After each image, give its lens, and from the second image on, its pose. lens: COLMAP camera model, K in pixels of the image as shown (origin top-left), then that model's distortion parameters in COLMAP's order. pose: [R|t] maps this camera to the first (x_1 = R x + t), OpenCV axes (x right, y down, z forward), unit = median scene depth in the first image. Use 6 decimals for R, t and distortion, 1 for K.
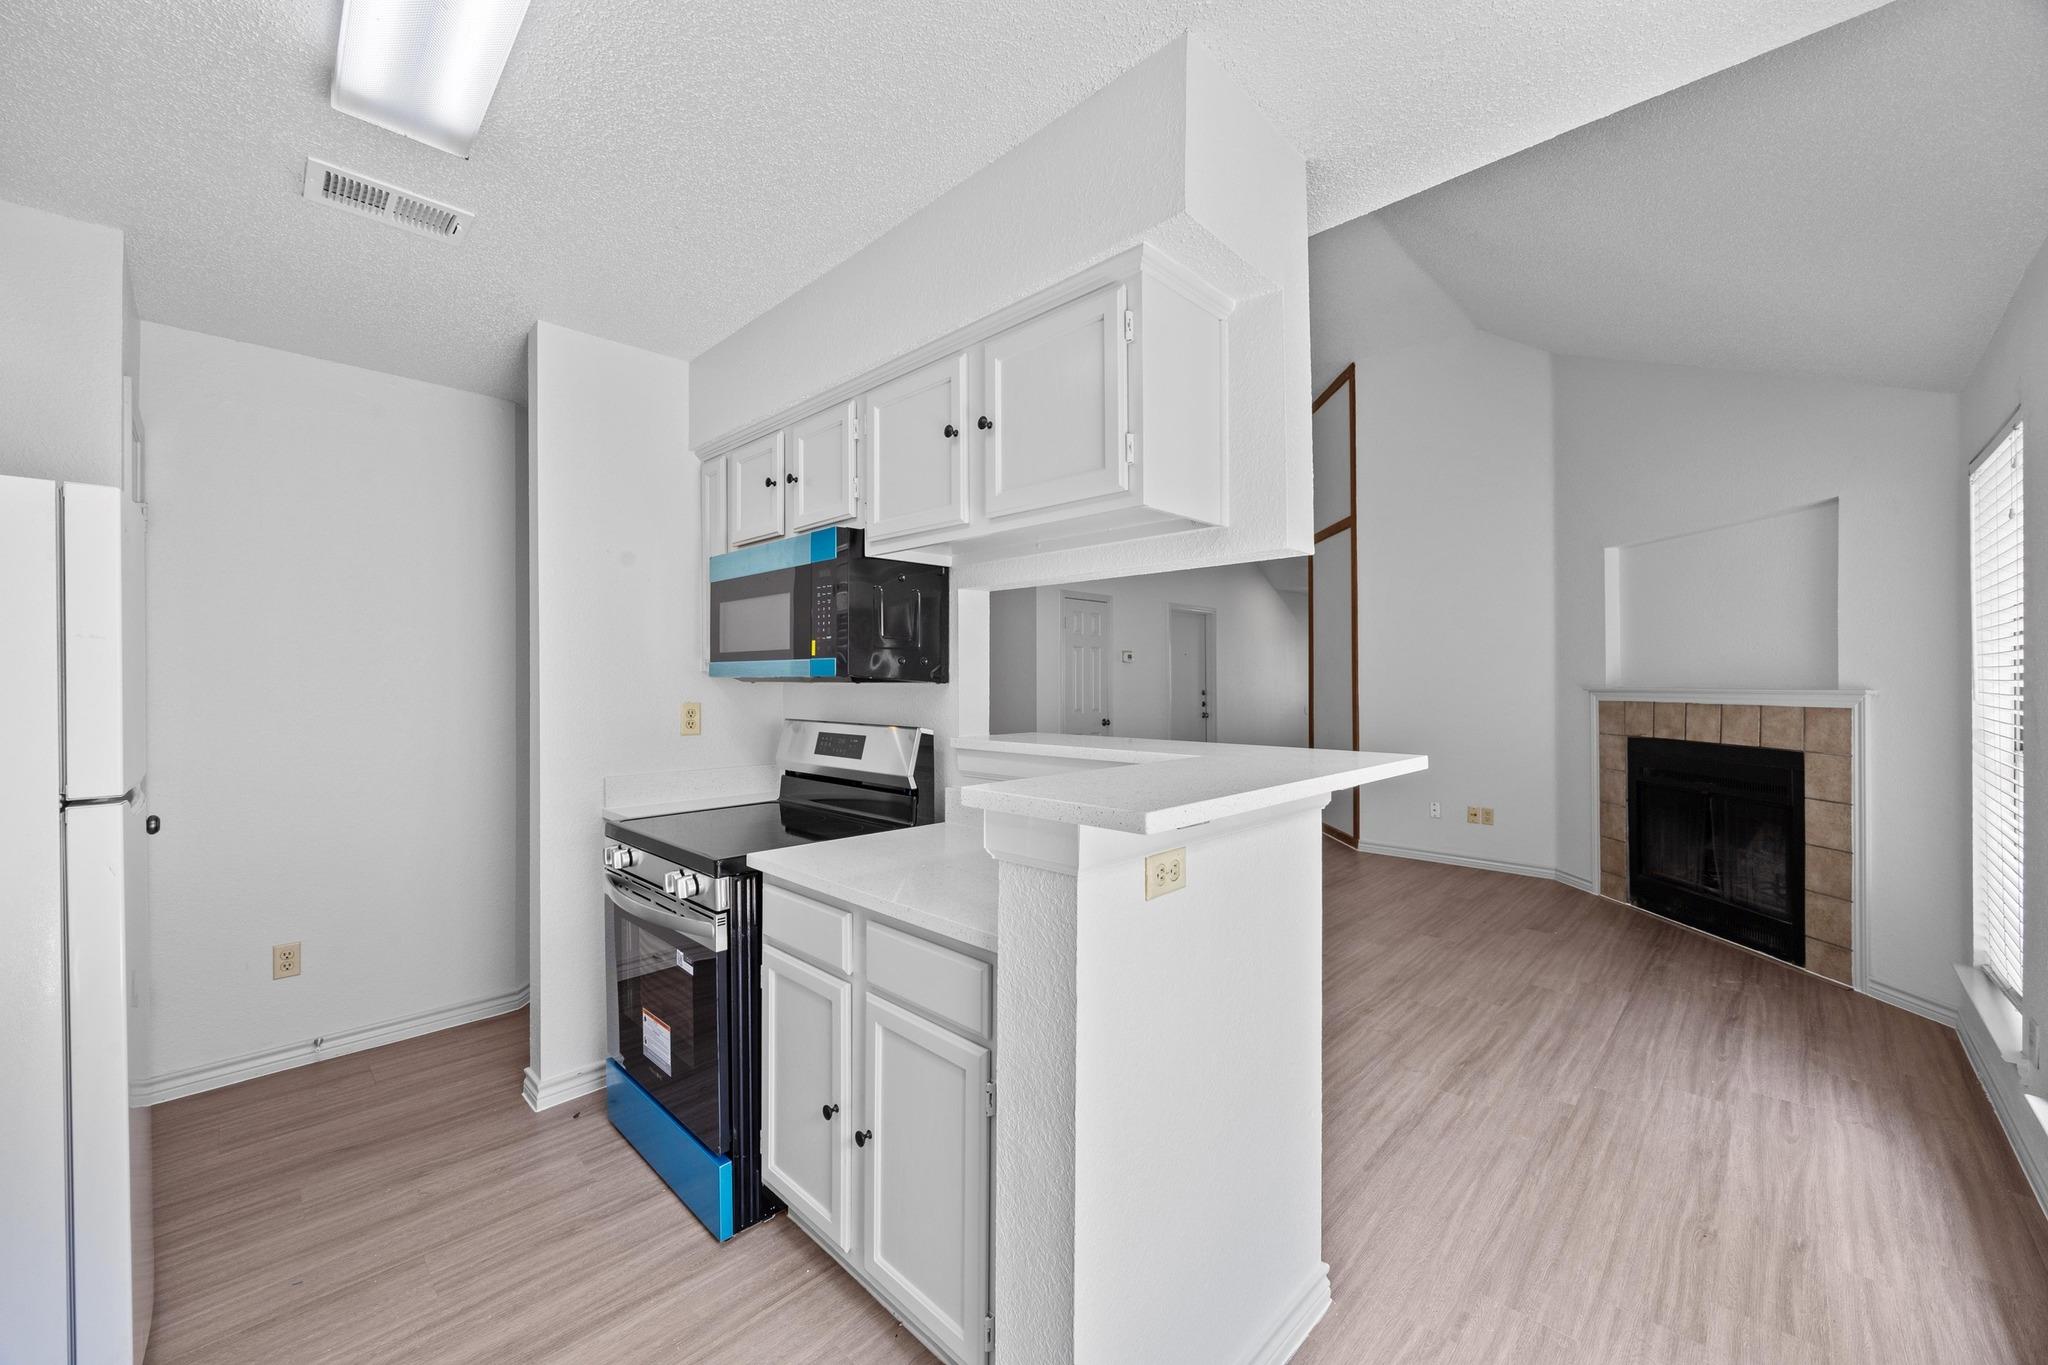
lens RADIAL K [[778.9, 0, 1034.4], [0, 778.9, 680.5], [0, 0, 1]] dist [-0.003872, 0.000837]
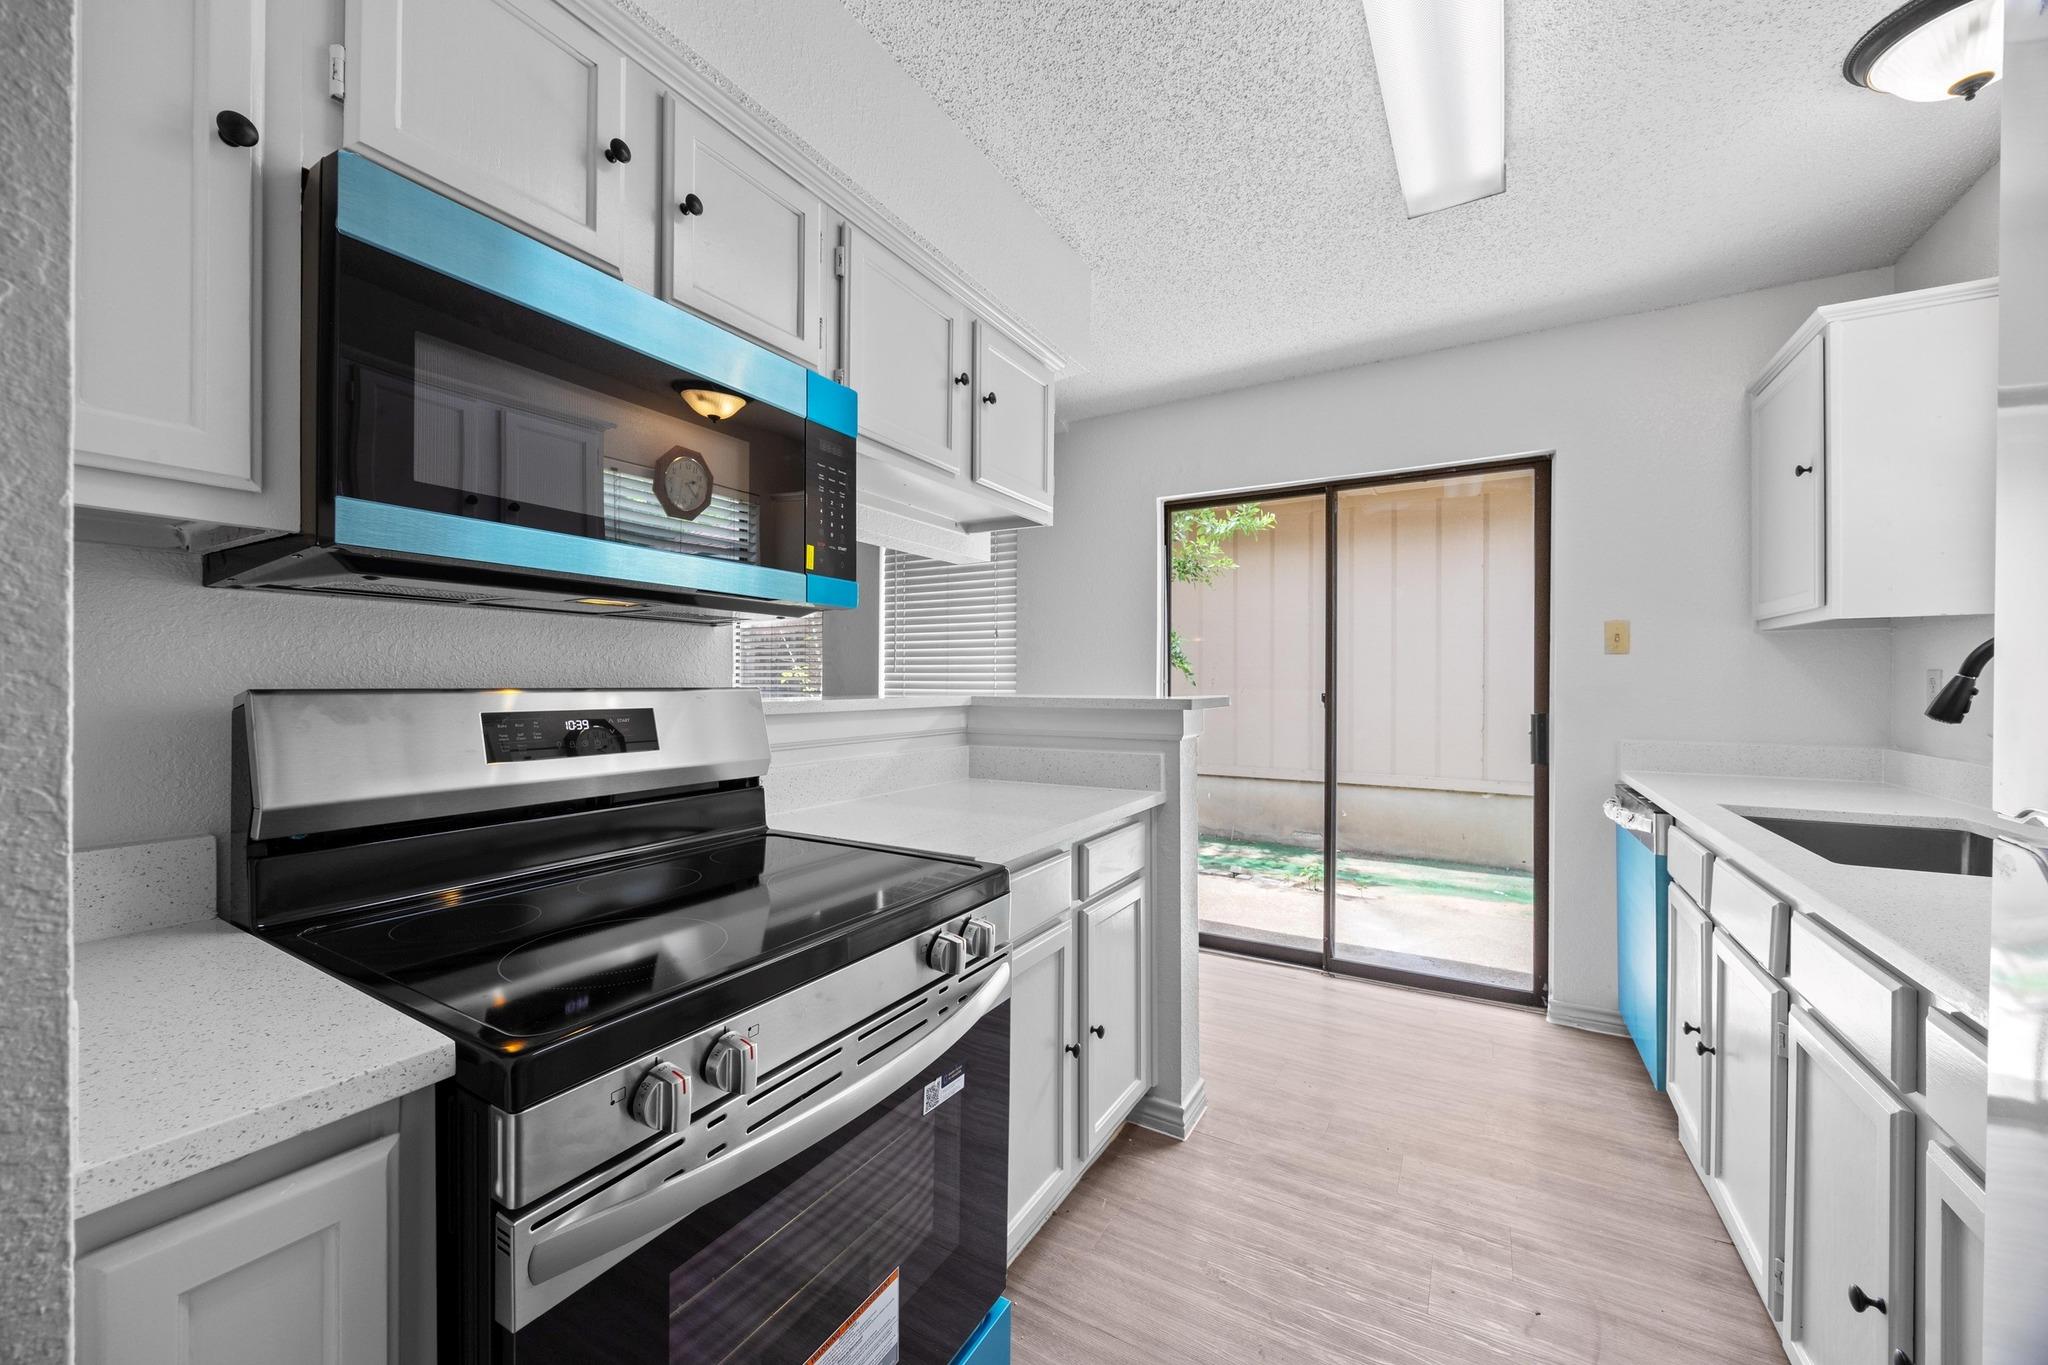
lens RADIAL K [[778.9, 0, 1005.3], [0, 778.9, 680.8], [0, 0, 1]] dist [-0.003872, 0.000837]
pose [[-0.218427, 0.002631, 0.975850, -0.727430], [-0.003831, 0.999986, -0.003553, 0.046059], [-0.975846, -0.004514, -0.218414, 0.773435]]
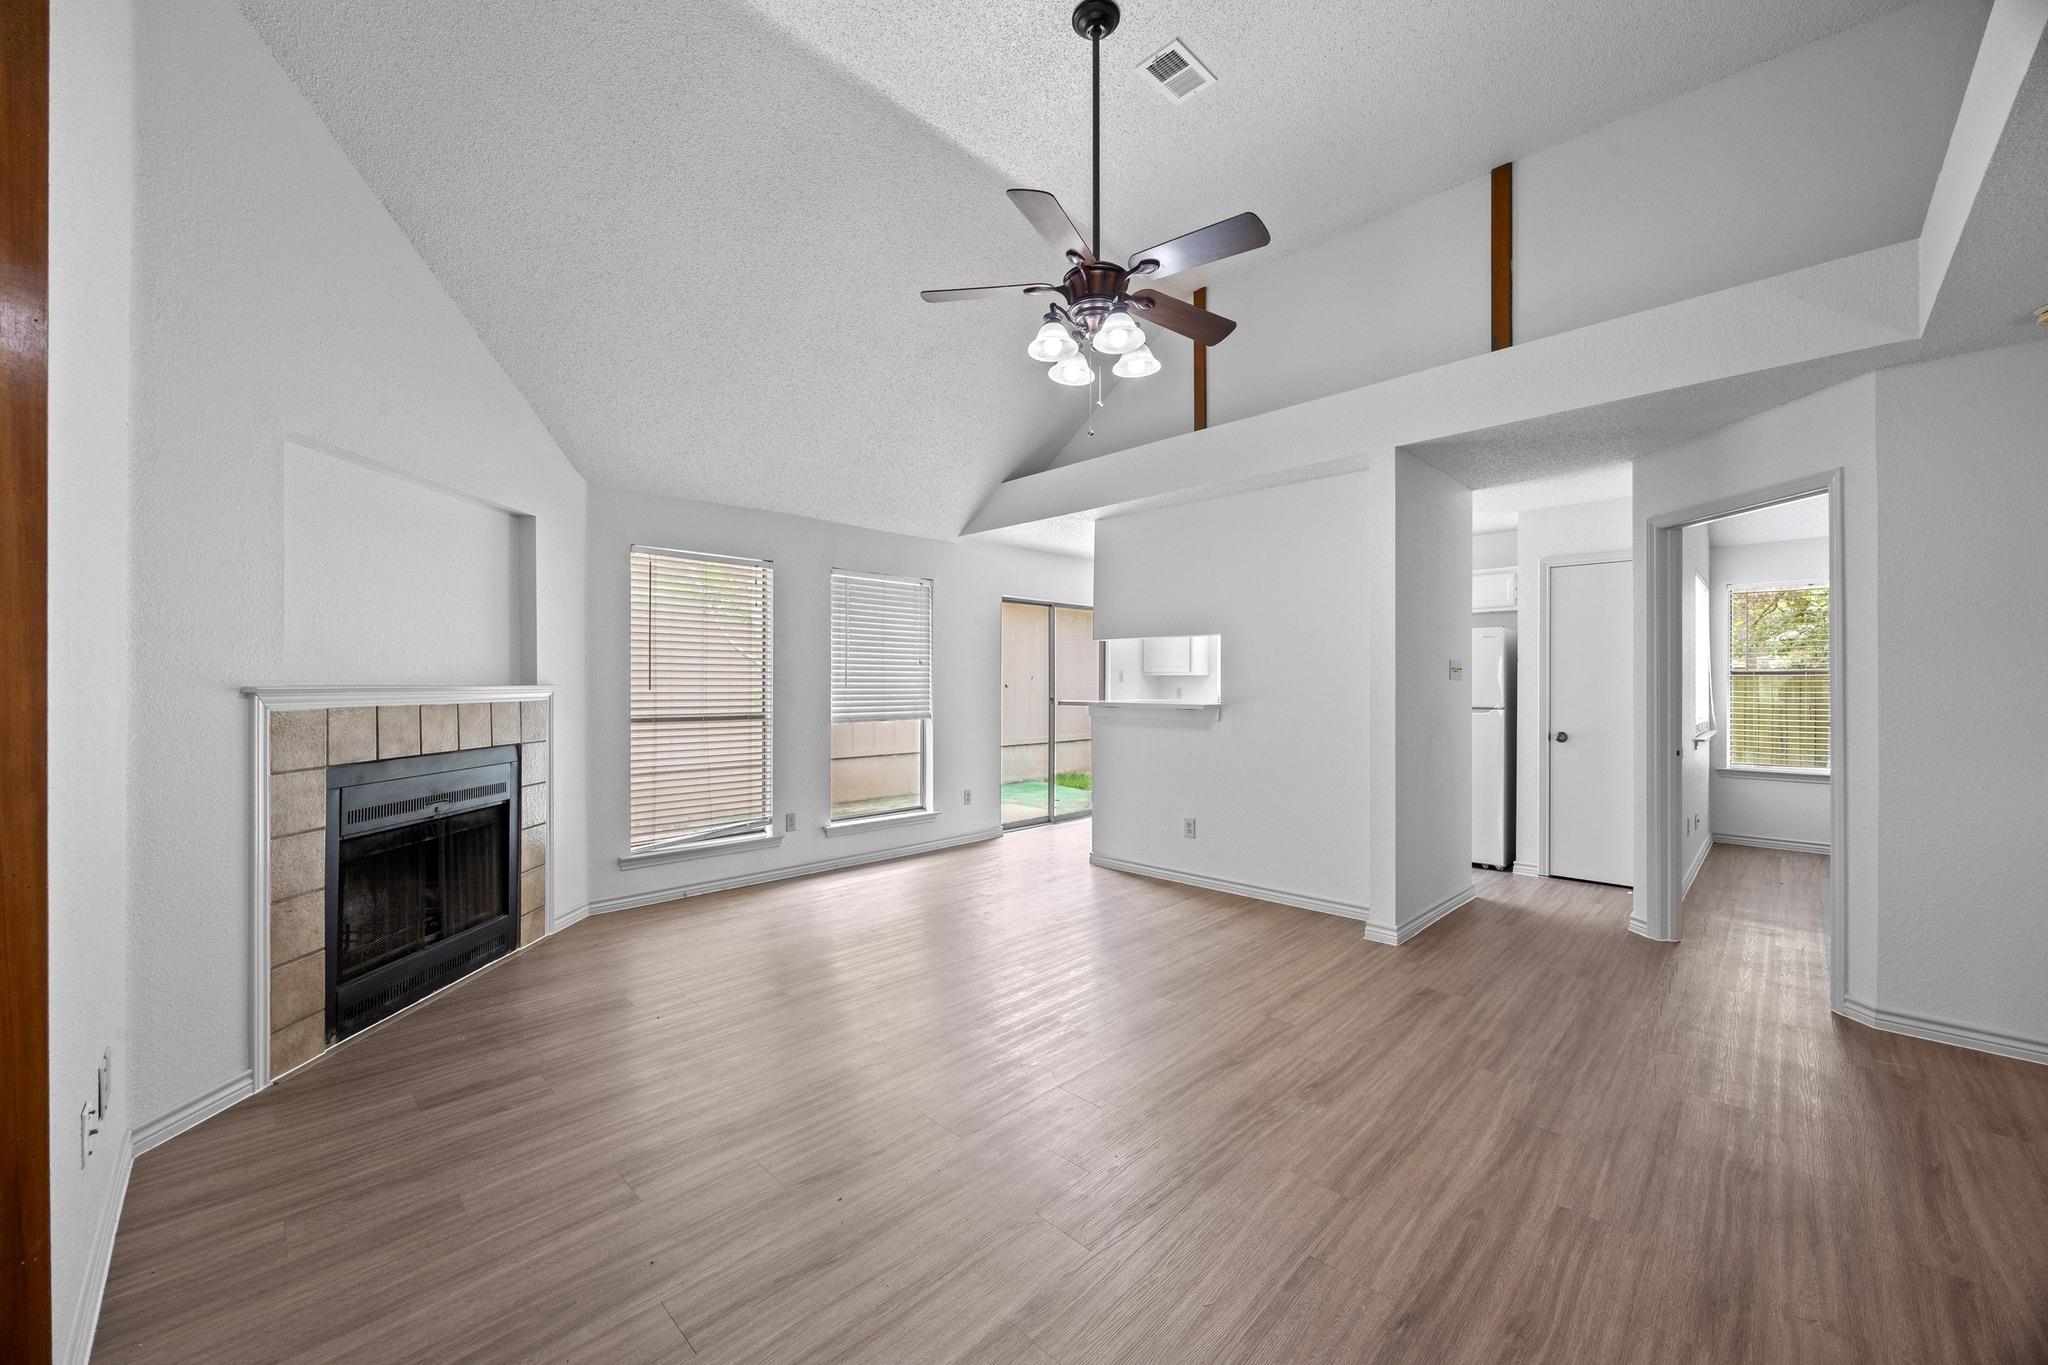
lens RADIAL K [[778.9, 0, 1013.1], [0, 778.9, 679.1], [0, 0, 1]] dist [-0.003872, 0.000837]
pose [[-0.999836, 0.002413, 0.017971, 0.389558], [0.002257, 0.999959, -0.008718, 0.018091], [-0.017991, -0.008676, -0.999801, 2.679058]]
